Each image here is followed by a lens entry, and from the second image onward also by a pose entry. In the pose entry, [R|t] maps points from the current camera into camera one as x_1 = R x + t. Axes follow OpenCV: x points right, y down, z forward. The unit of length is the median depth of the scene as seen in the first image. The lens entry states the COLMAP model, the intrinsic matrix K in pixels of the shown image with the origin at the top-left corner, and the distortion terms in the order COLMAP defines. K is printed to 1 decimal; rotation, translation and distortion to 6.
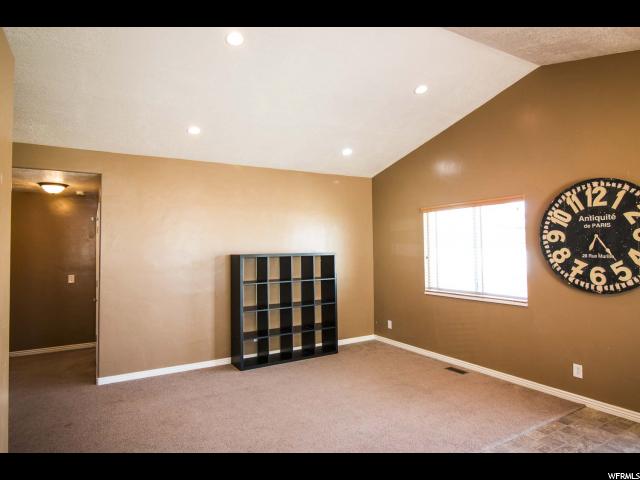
lens RADIAL K [[362.7, 0, 320.0], [0, 362.7, 240.0], [0, 0, 1]] dist [-0.000505, 0.000231]
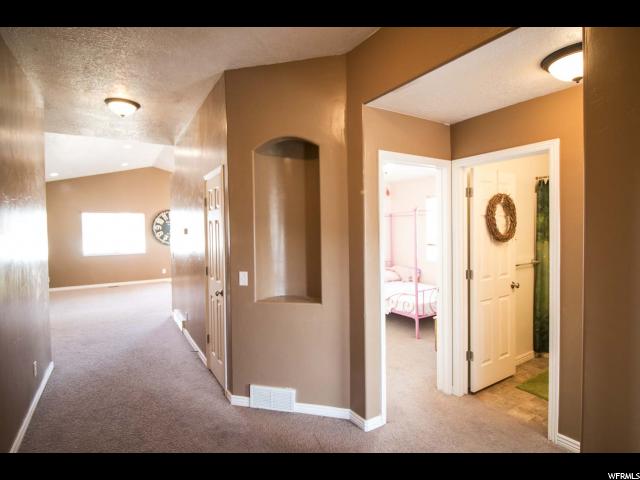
lens RADIAL K [[332.6, 0, 320.0], [0, 332.6, 240.0], [0, 0, 1]] dist [0.000019, -0.000020]
pose [[-0.011651, -0.032770, 0.999395, -2.107051], [-0.008891, 0.999427, 0.032667, -0.008297], [-0.999893, -0.008505, -0.011935, -0.292168]]
